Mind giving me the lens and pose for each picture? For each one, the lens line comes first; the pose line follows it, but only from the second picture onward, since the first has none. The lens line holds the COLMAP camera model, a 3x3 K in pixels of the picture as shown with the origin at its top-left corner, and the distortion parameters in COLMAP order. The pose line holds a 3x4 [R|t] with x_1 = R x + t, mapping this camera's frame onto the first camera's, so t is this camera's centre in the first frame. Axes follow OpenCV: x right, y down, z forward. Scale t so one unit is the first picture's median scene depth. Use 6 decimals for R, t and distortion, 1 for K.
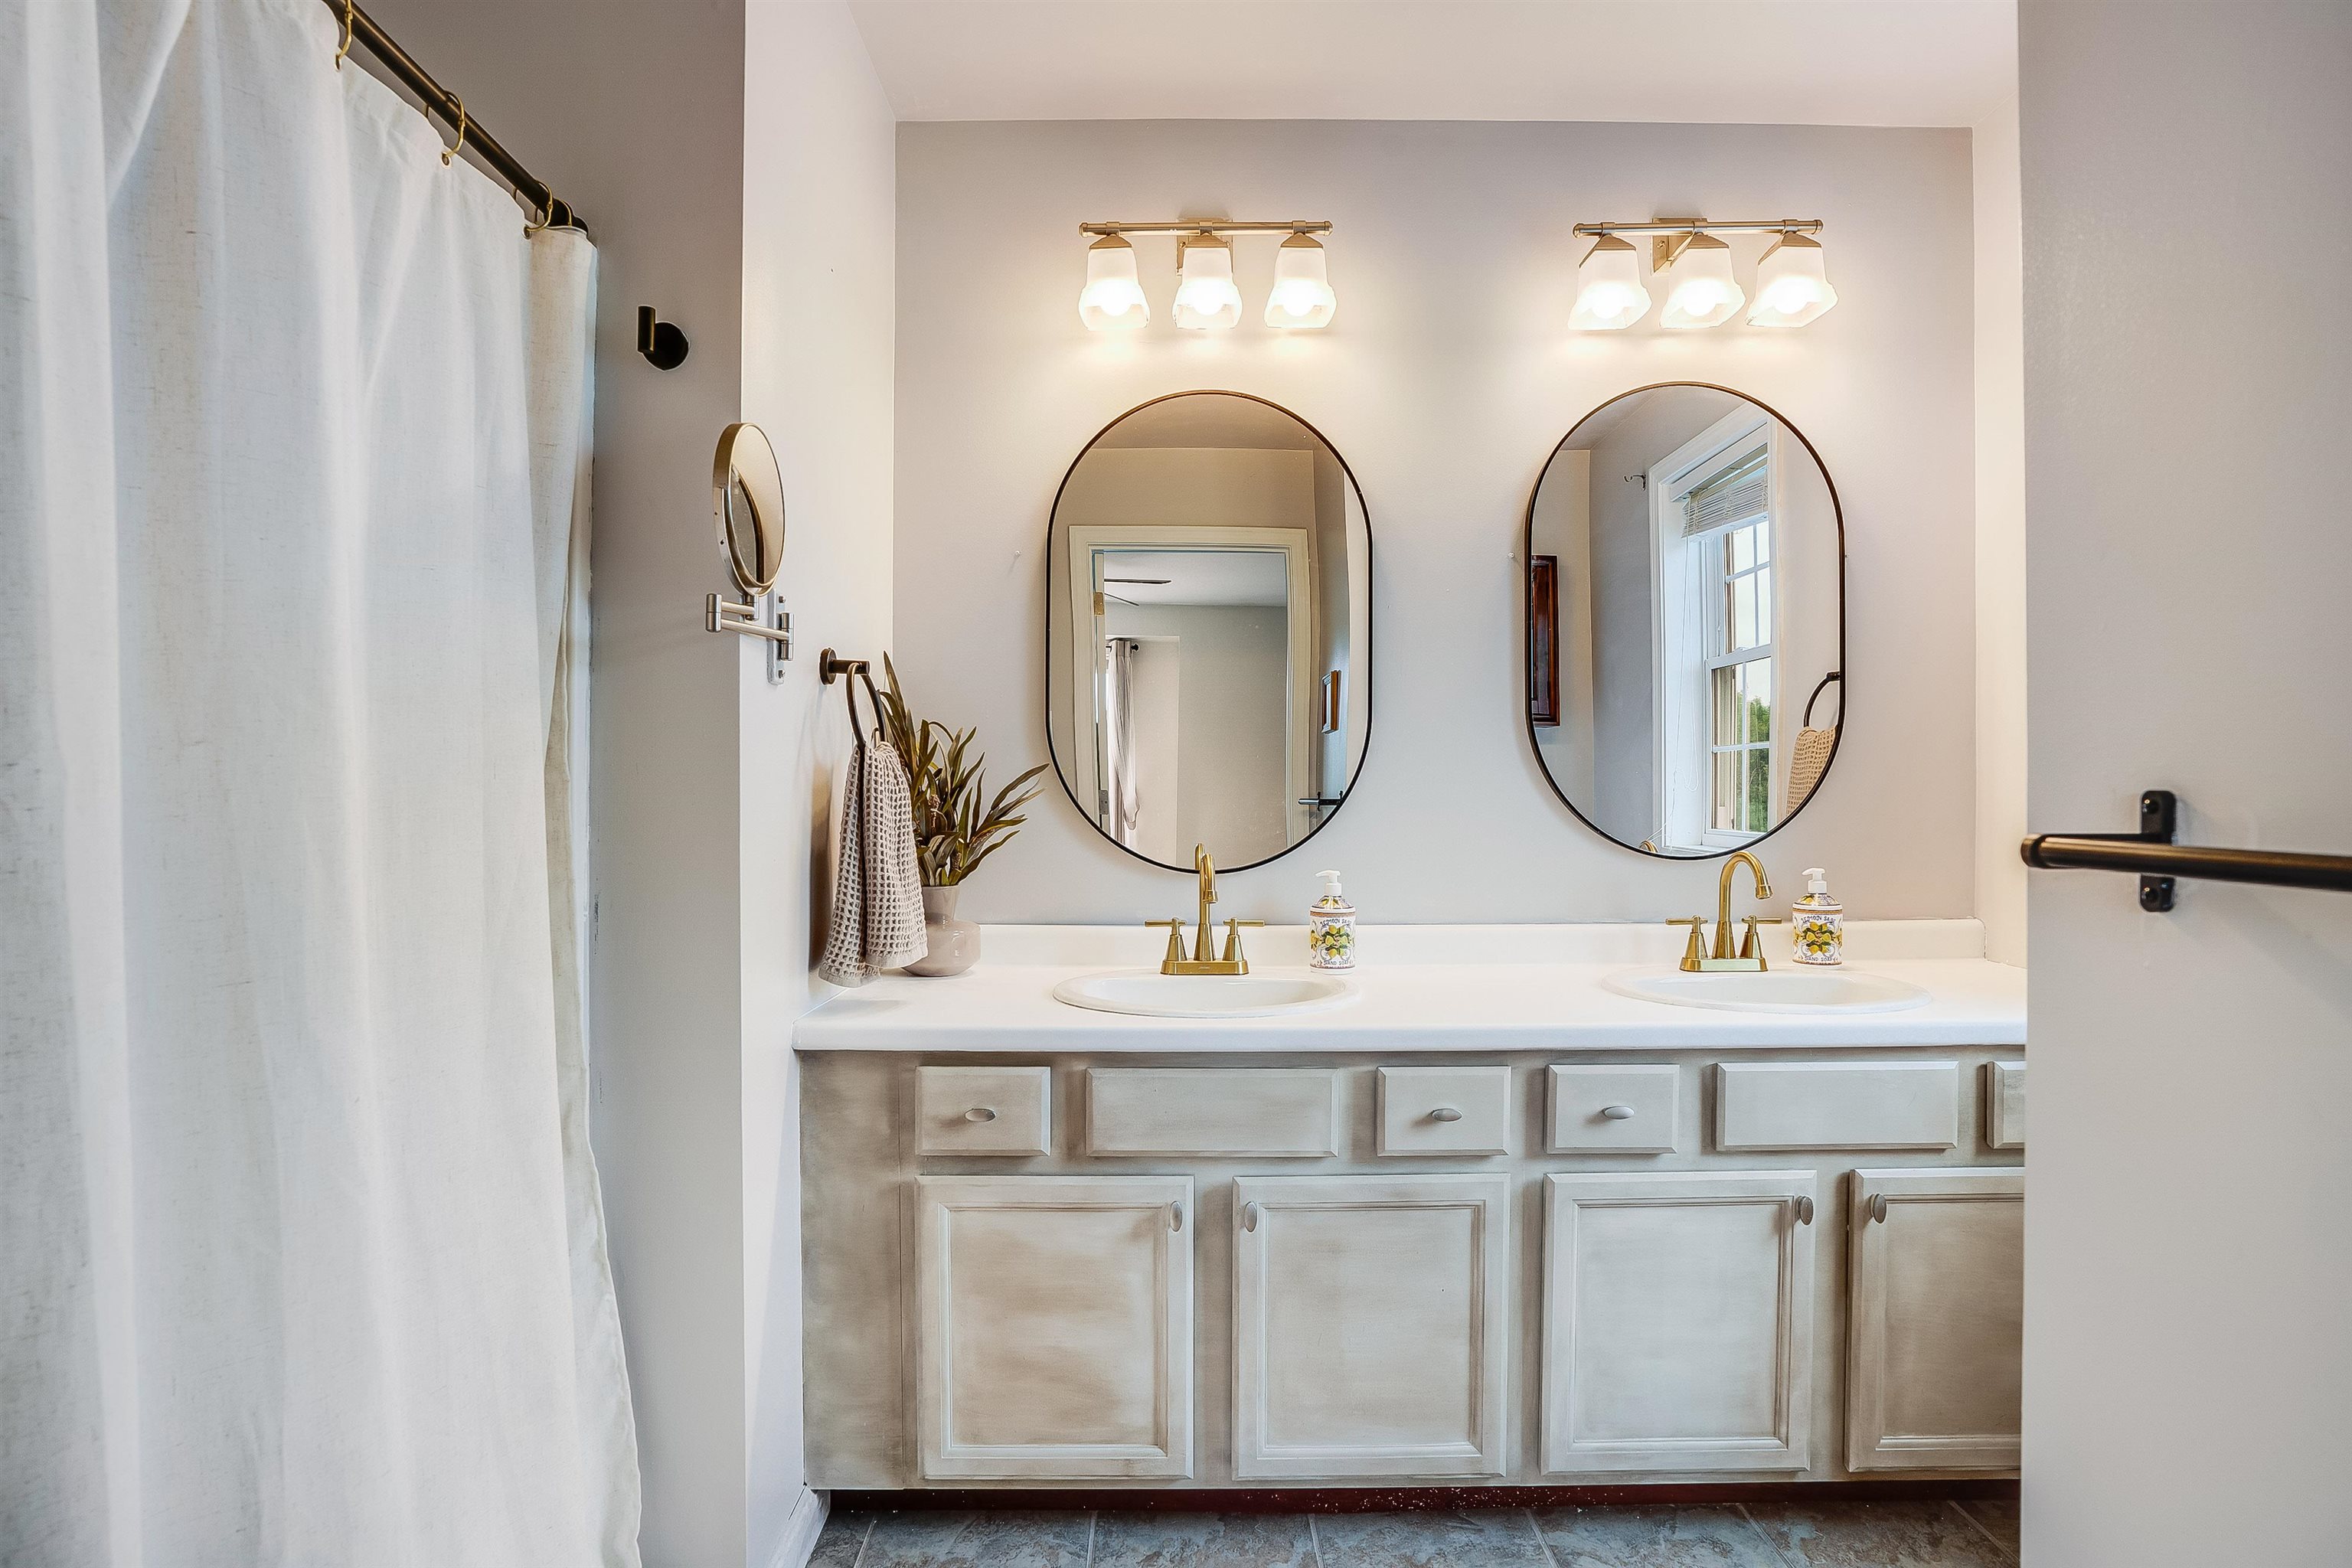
lens RADIAL K [[1139.1, 0, 1176.0], [0, 1139.1, 784.0], [0, 0, 1]] dist [-0.015737, 0.000167]
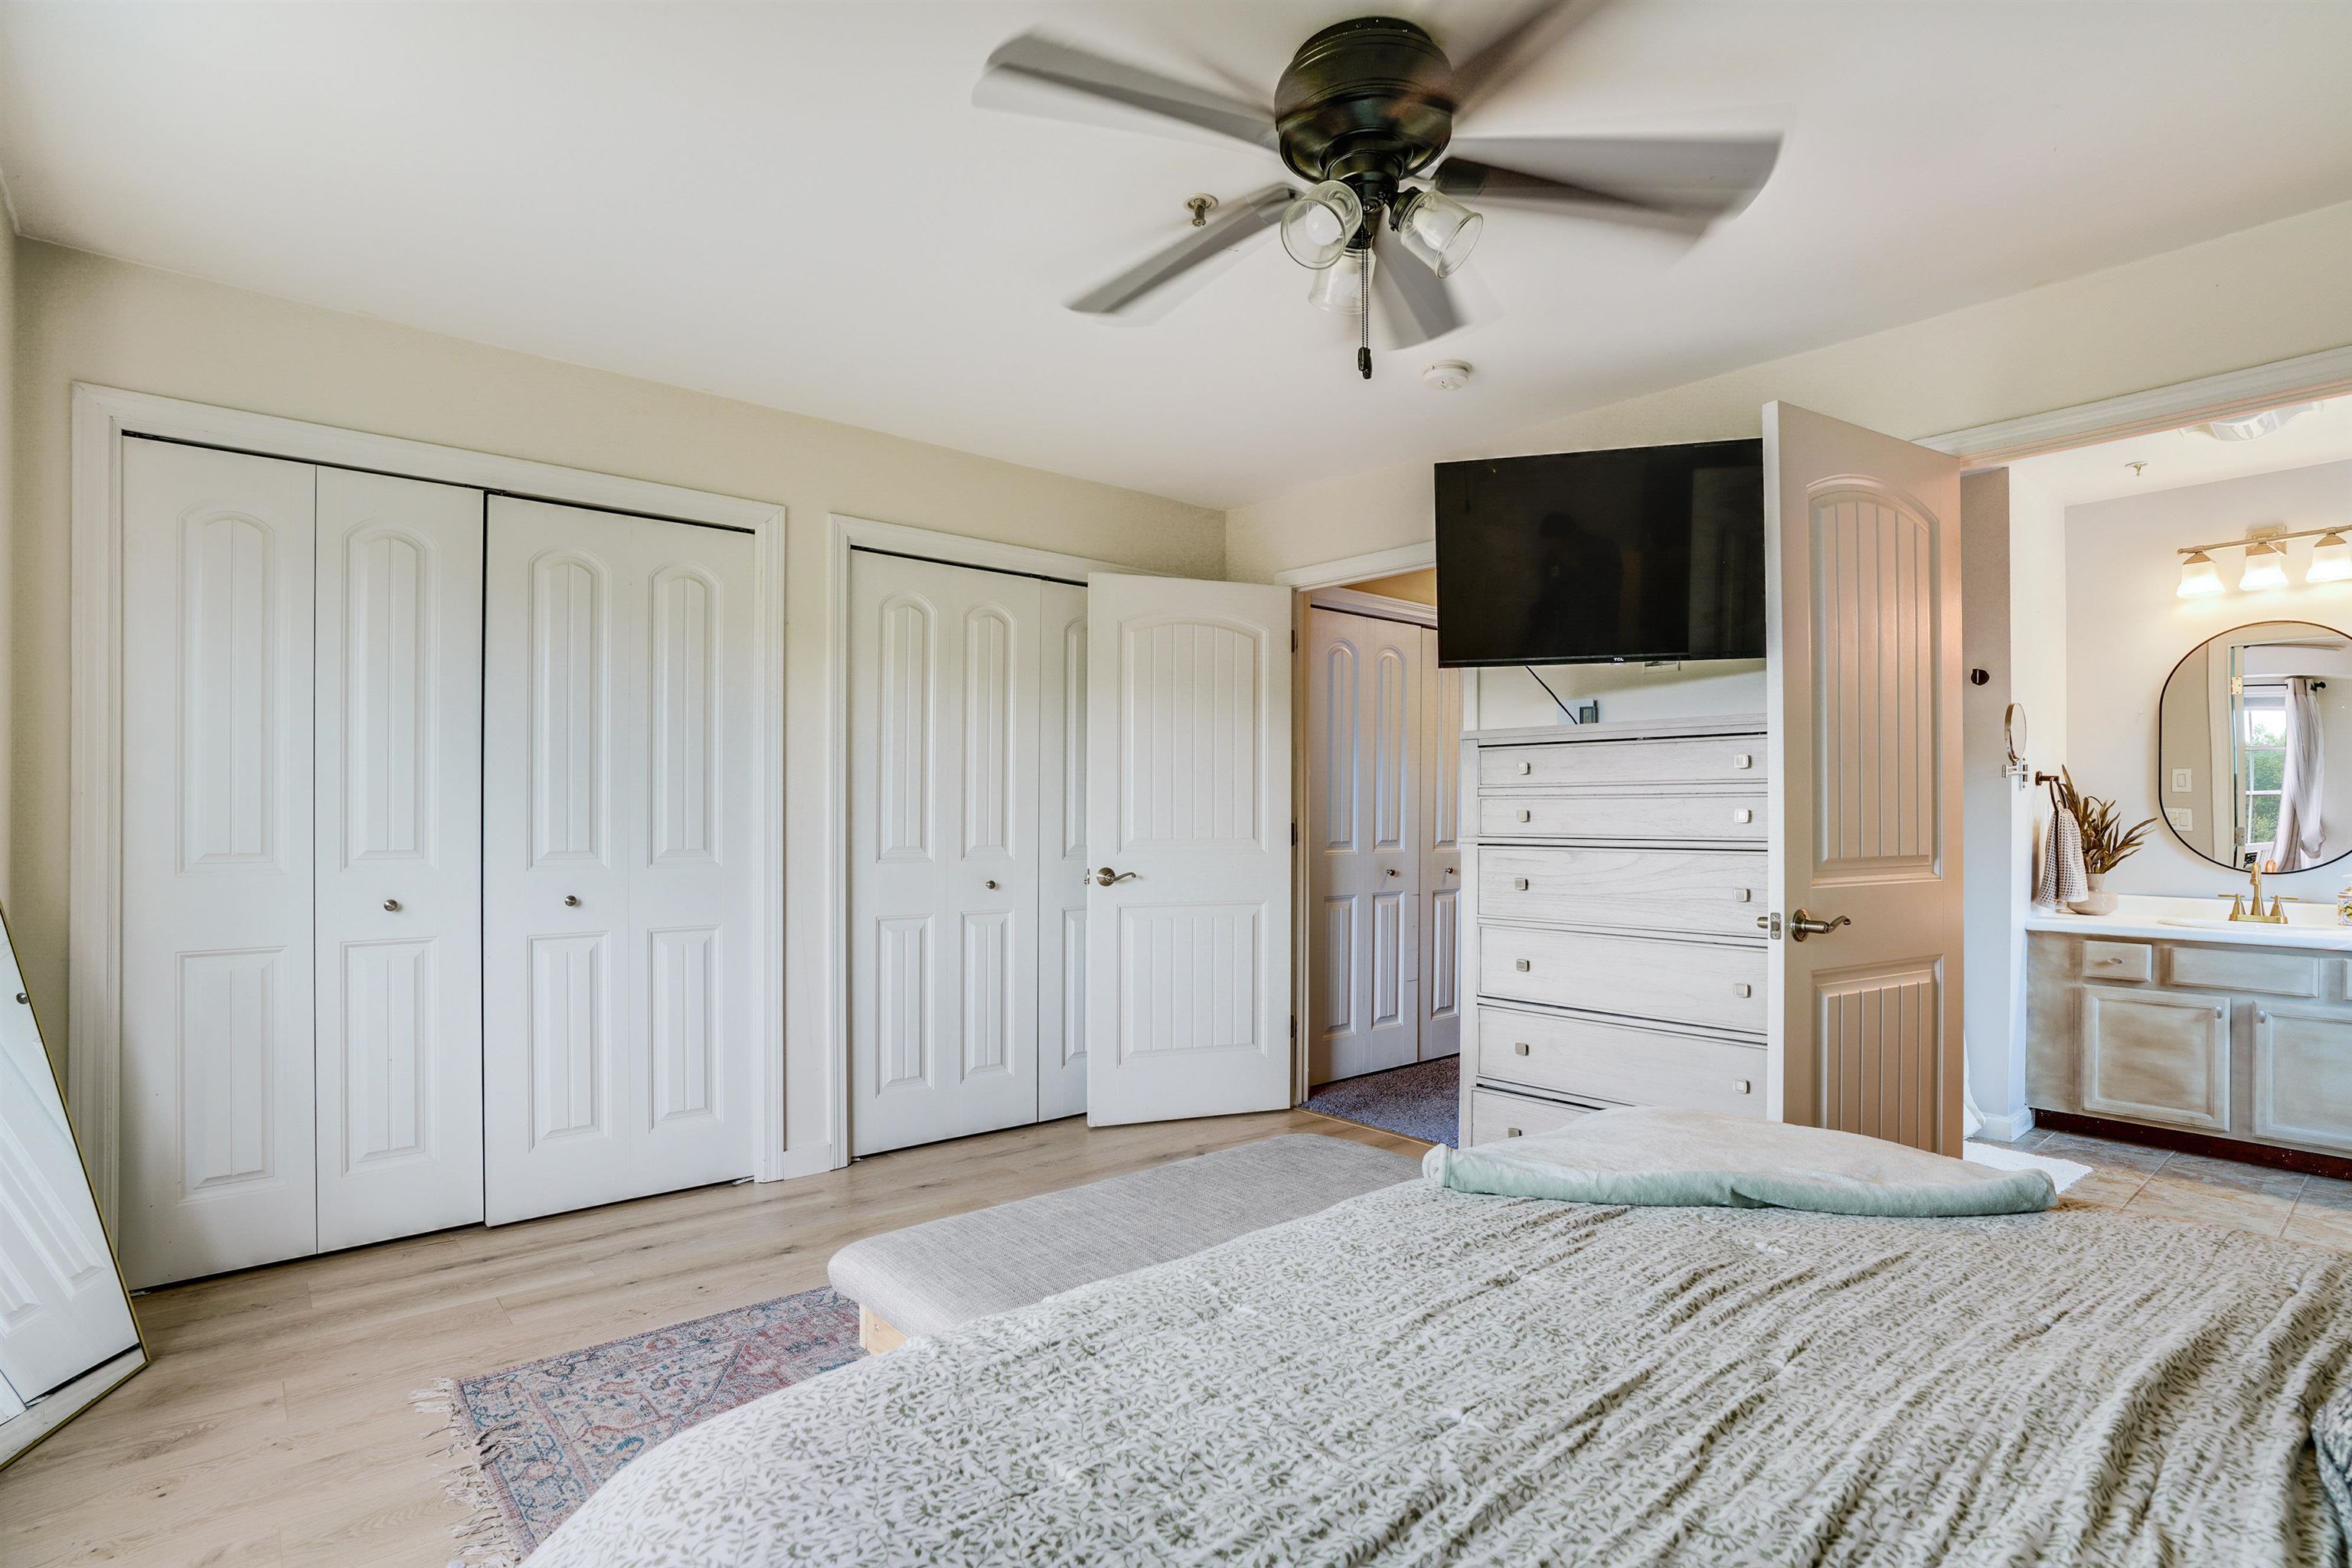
lens RADIAL K [[1138.7, 0, 1172.8], [0, 1138.7, 830.5], [0, 0, 1]] dist [-0.016909, 0.000478]
pose [[0.639403, 0.008845, -0.768821, 0.385915], [0.002169, 0.999909, 0.013307, -0.029942], [0.768869, -0.010176, 0.639326, -2.081722]]
